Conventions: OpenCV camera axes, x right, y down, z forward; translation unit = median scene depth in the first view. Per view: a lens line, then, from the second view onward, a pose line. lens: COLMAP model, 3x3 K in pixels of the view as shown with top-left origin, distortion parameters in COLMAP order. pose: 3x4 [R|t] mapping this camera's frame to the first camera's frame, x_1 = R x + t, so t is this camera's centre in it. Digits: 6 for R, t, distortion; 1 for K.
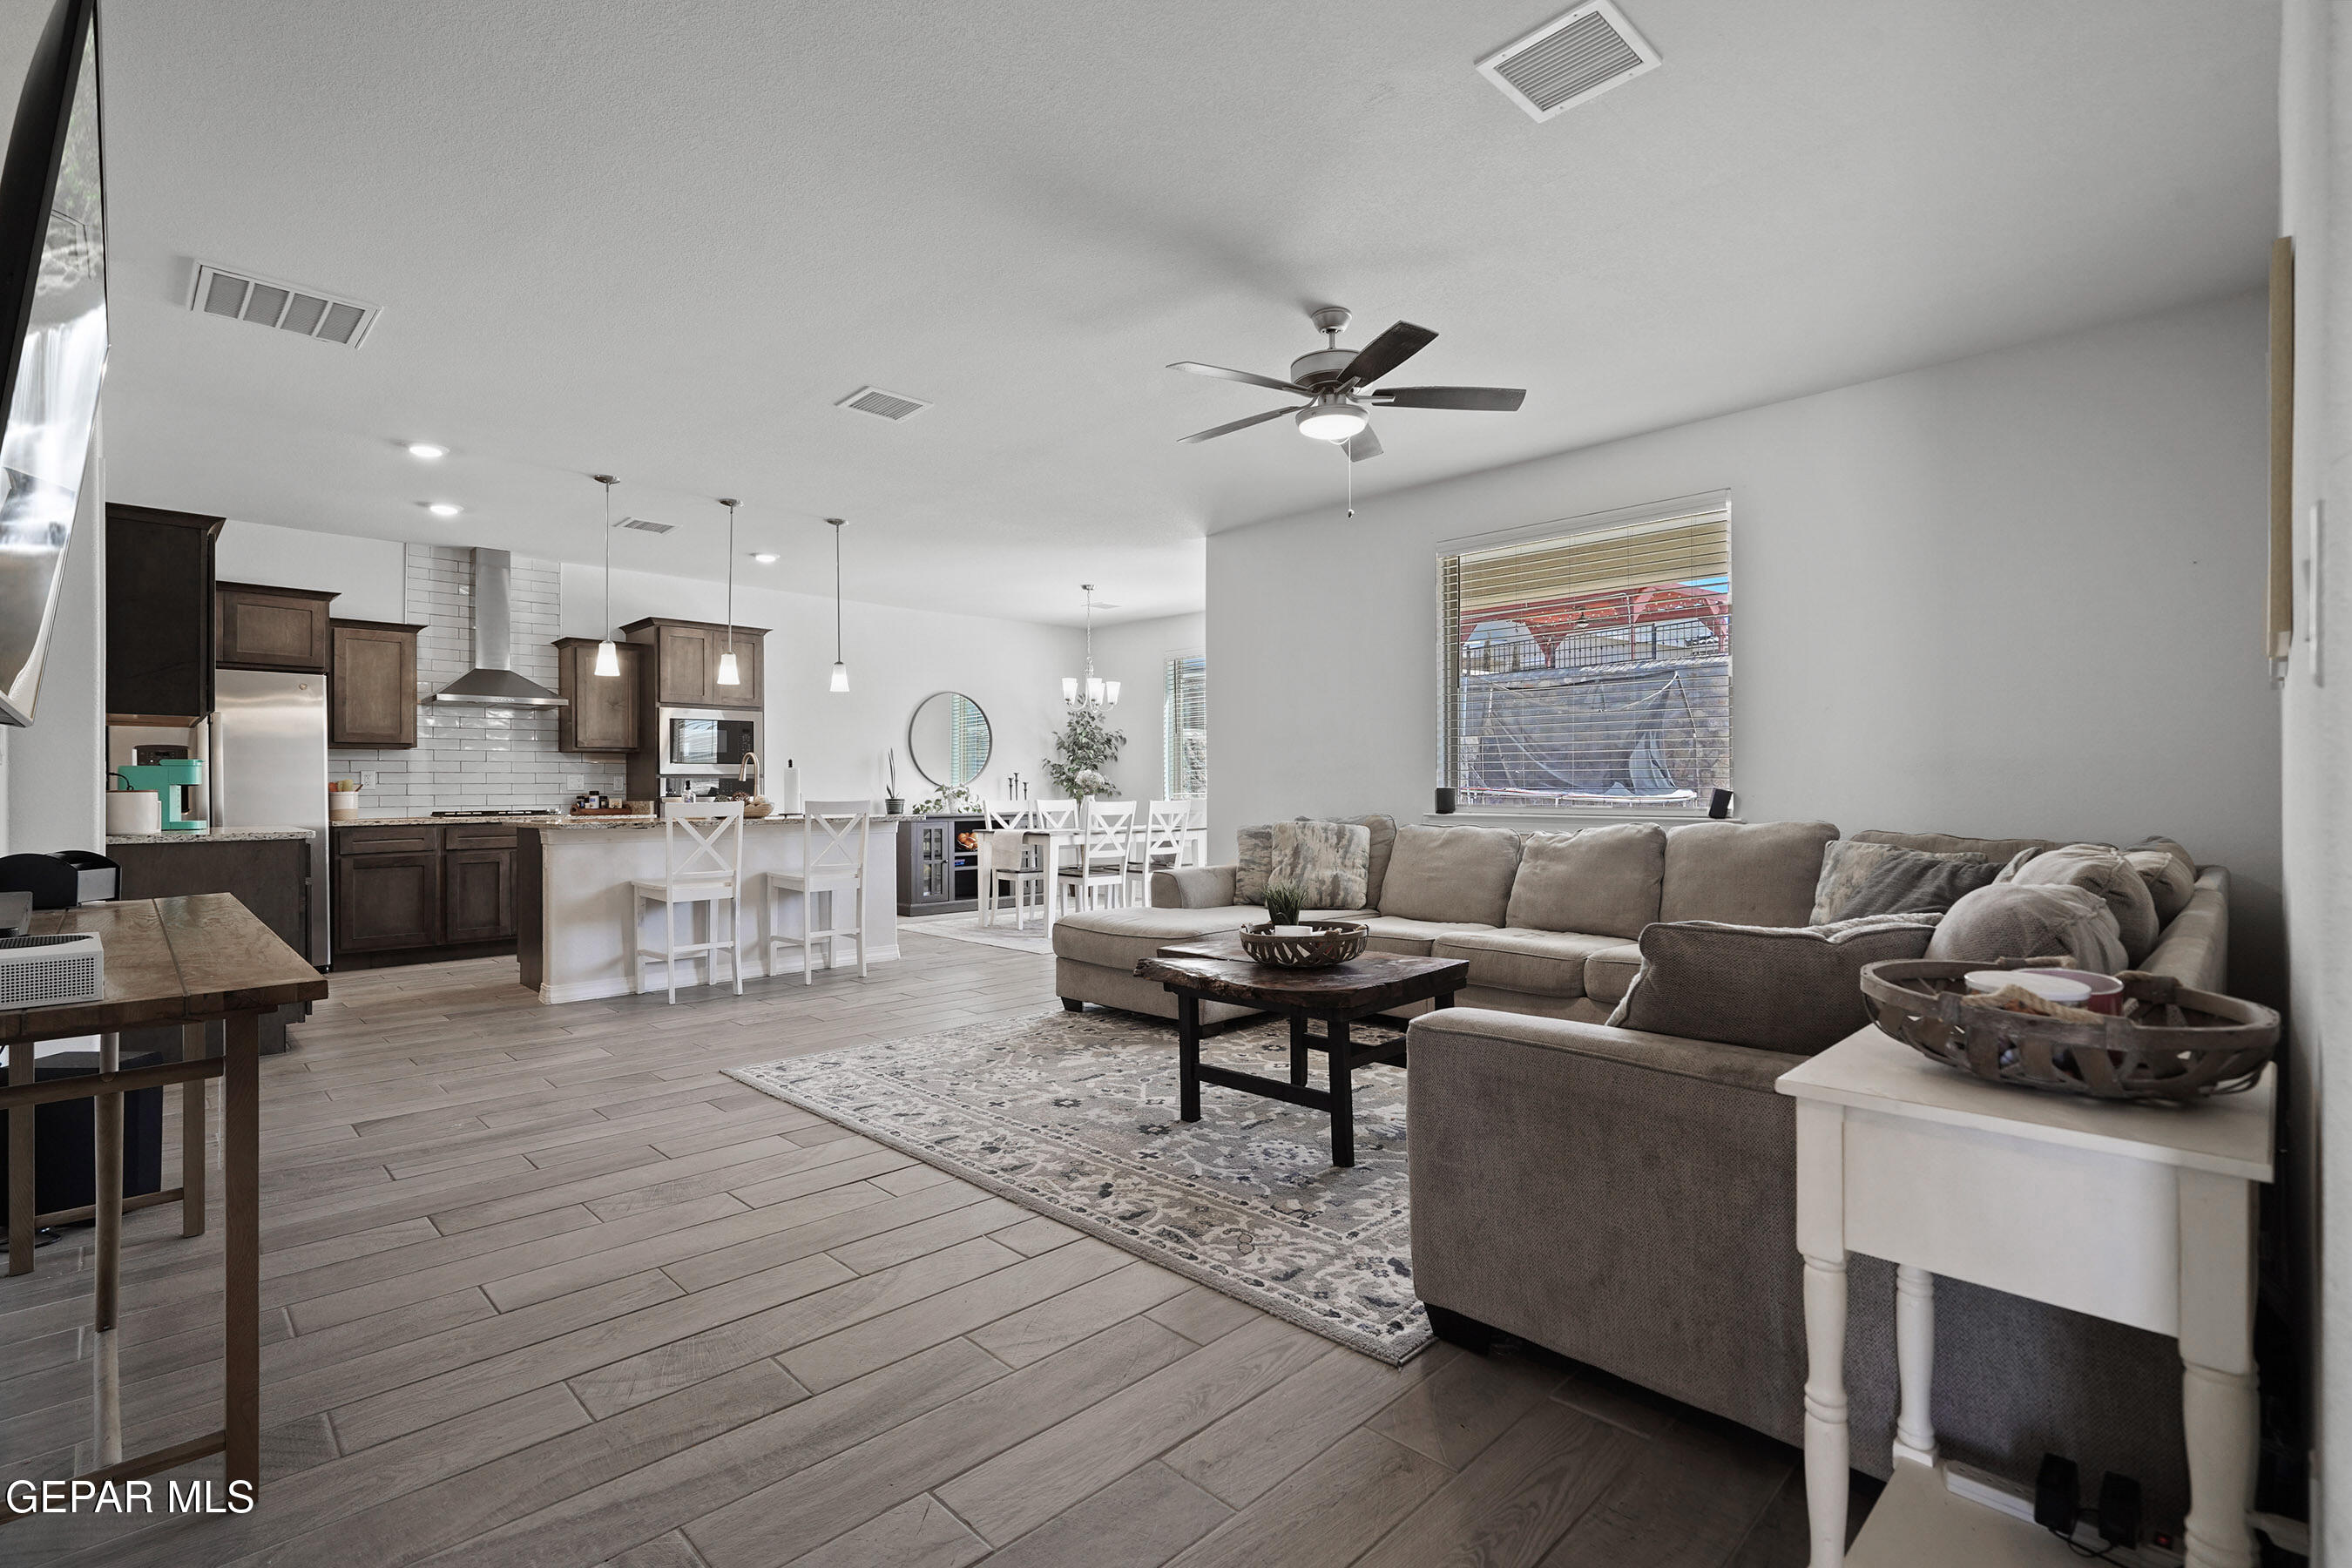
lens RADIAL K [[1083.0, 0, 1166.1], [0, 1083.0, 786.9], [0, 0, 1]] dist [-0.003354, 0.001559]
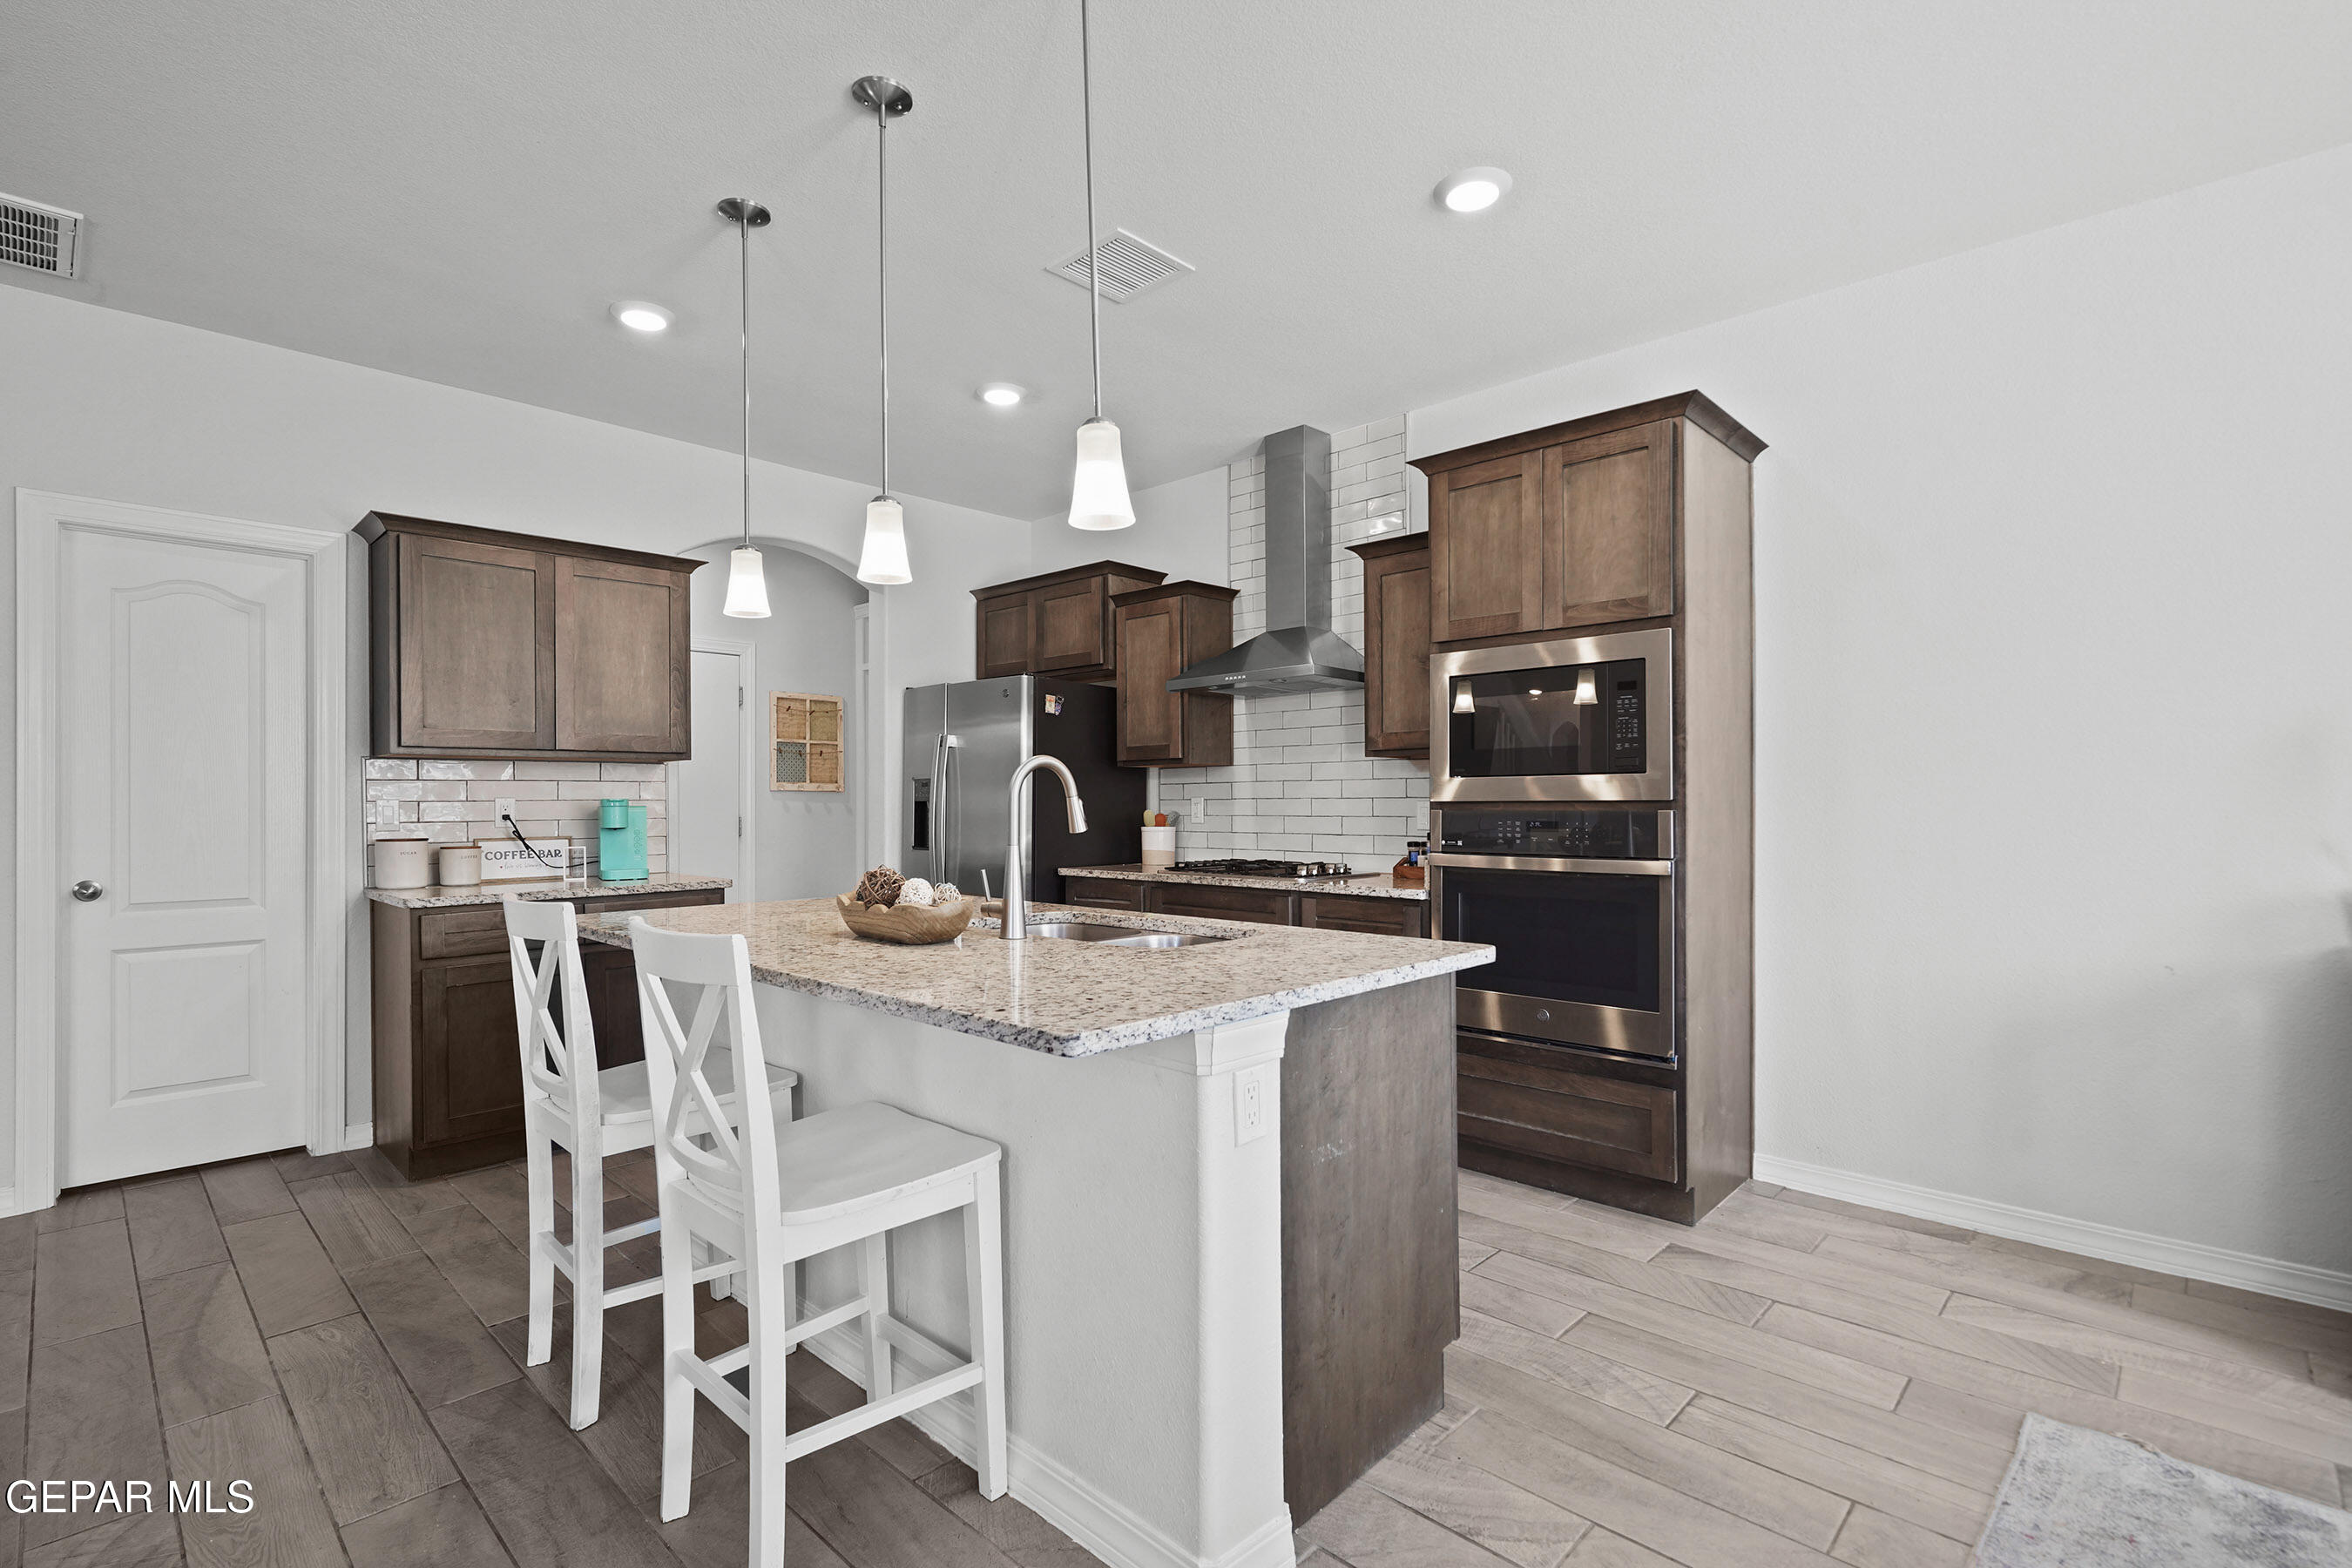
lens RADIAL K [[1083.0, 0, 1169.6], [0, 1083.0, 802.2], [0, 0, 1]] dist [-0.003354, 0.001559]
pose [[0.028870, 0.008534, -0.999547, -0.015581], [0.008165, 0.999928, 0.008773, -0.016890], [0.999550, -0.008414, 0.028798, 0.890640]]
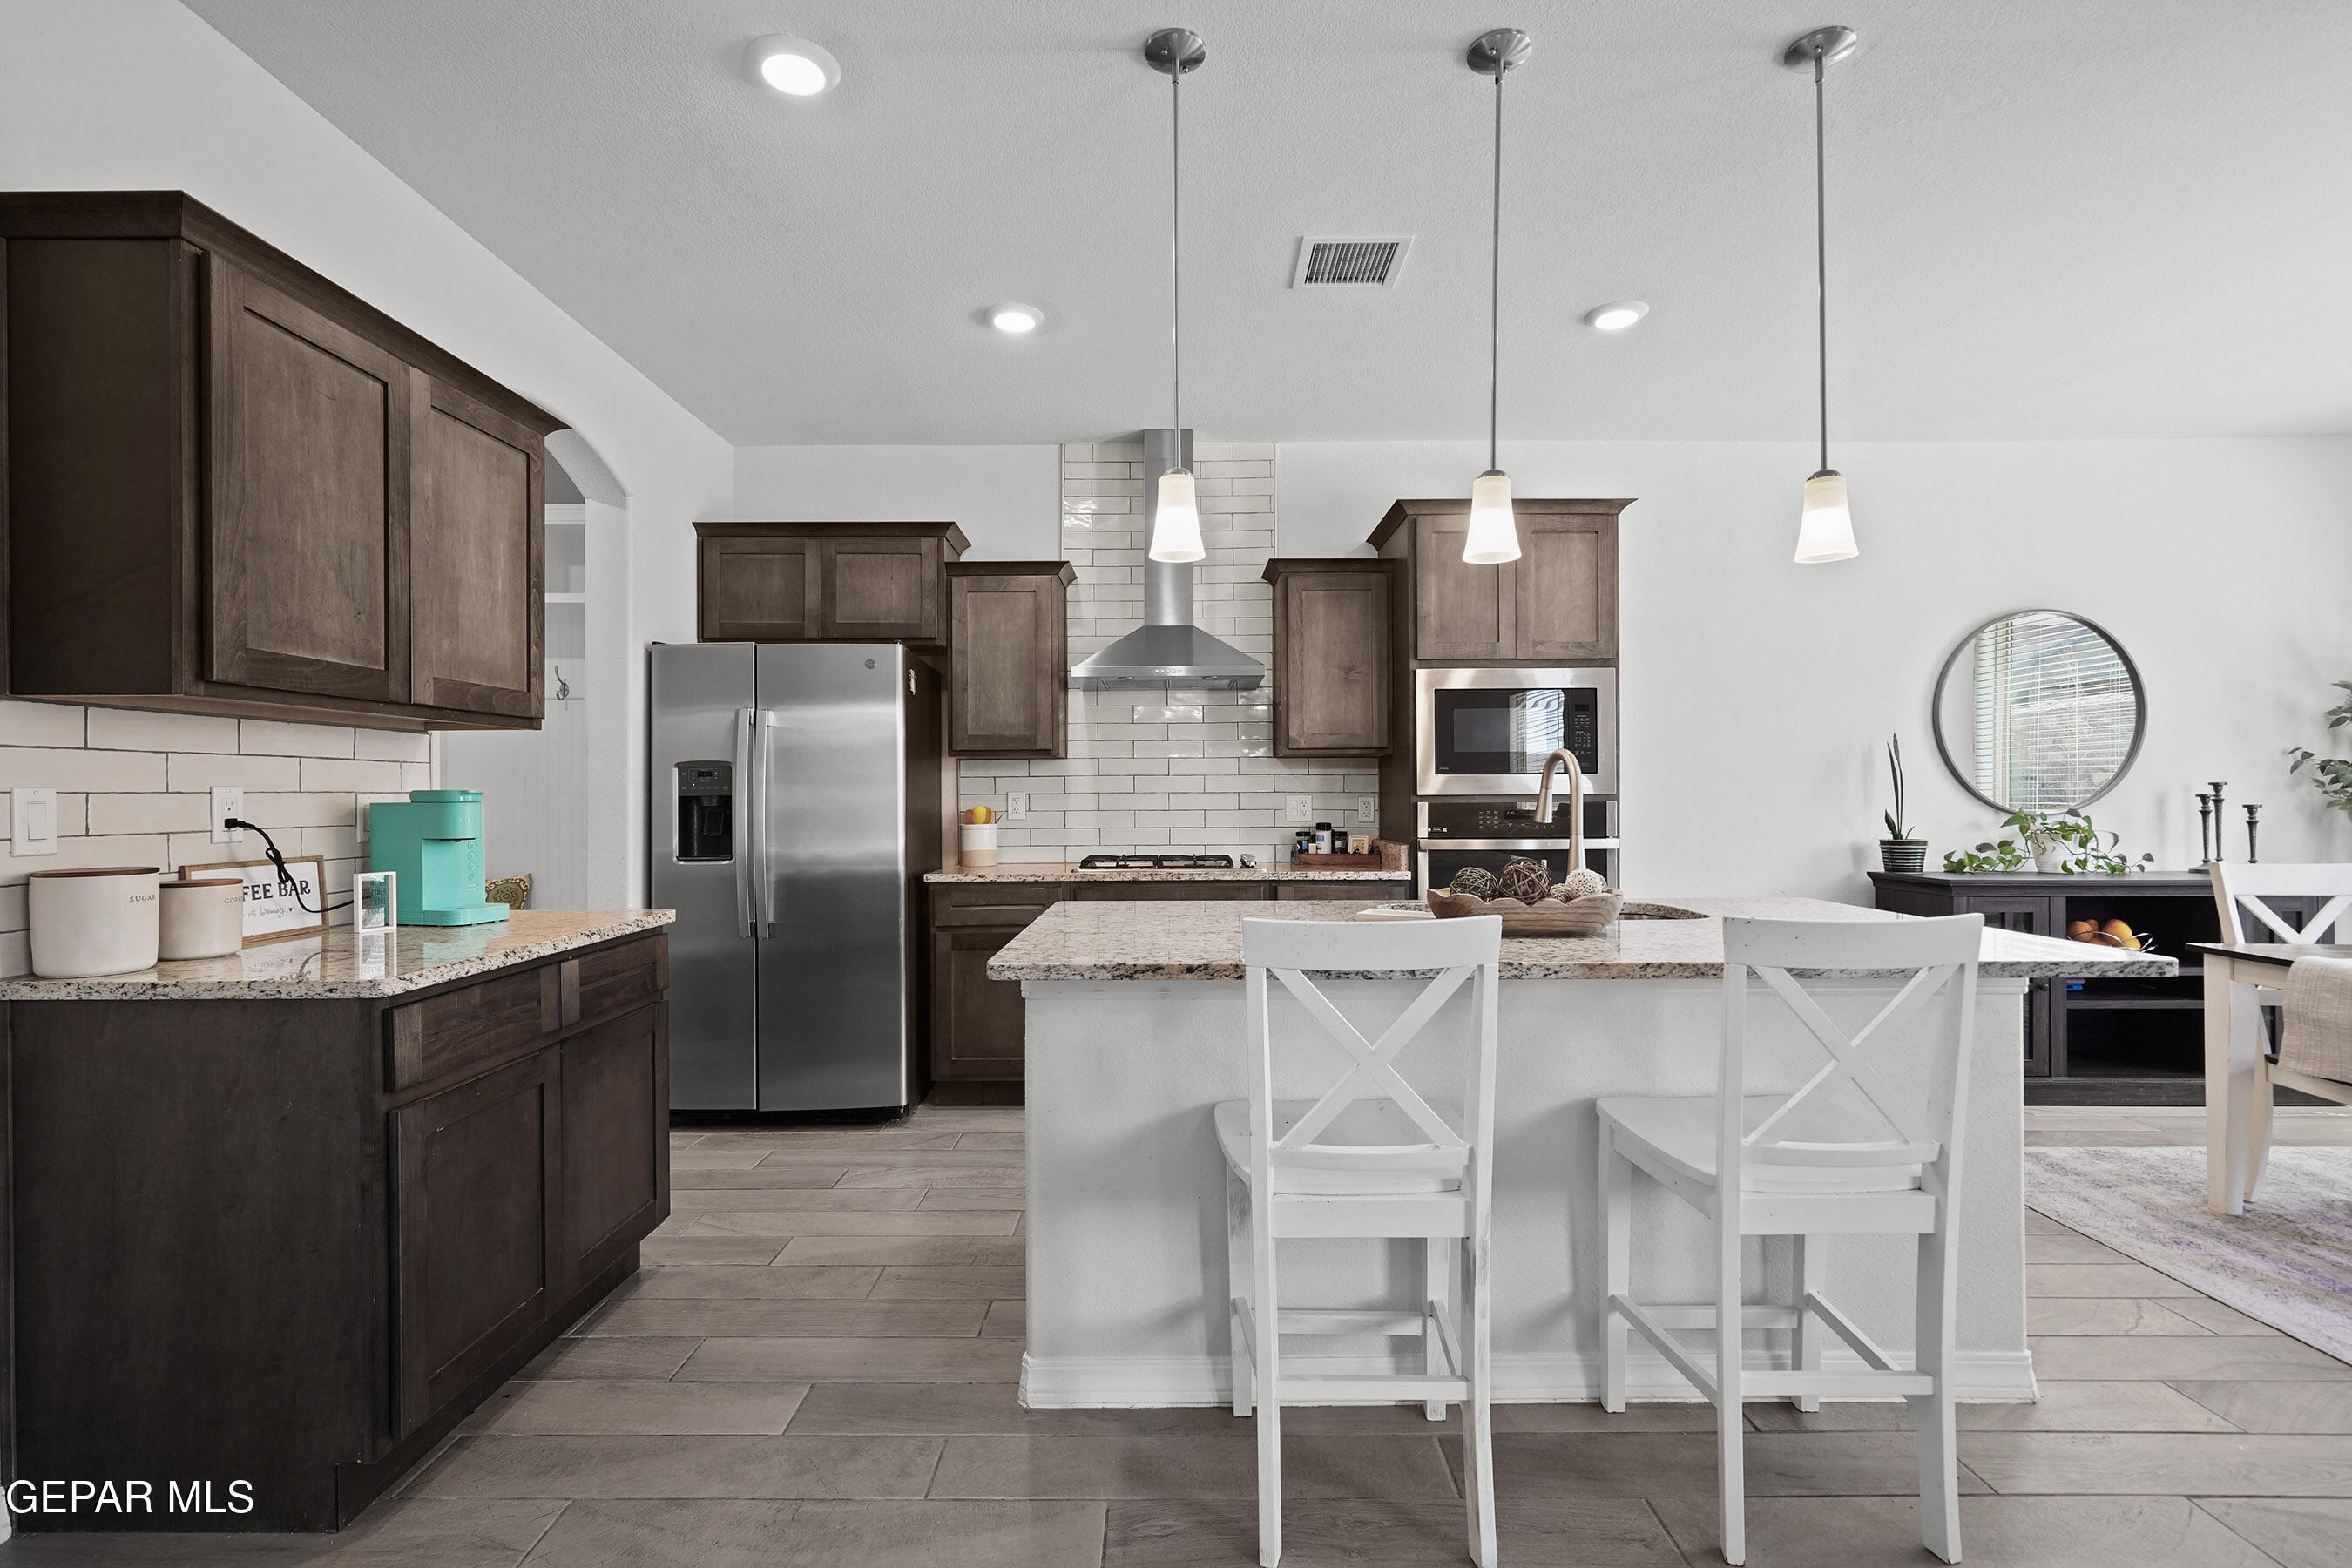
lens RADIAL K [[1083.0, 0, 1167.9], [0, 1083.0, 794.6], [0, 0, 1]] dist [-0.003354, 0.001559]
pose [[0.714262, 0.003117, -0.699872, -0.186537], [0.001914, 0.999978, 0.006407, -0.016109], [0.699876, -0.005916, 0.714240, 0.543798]]
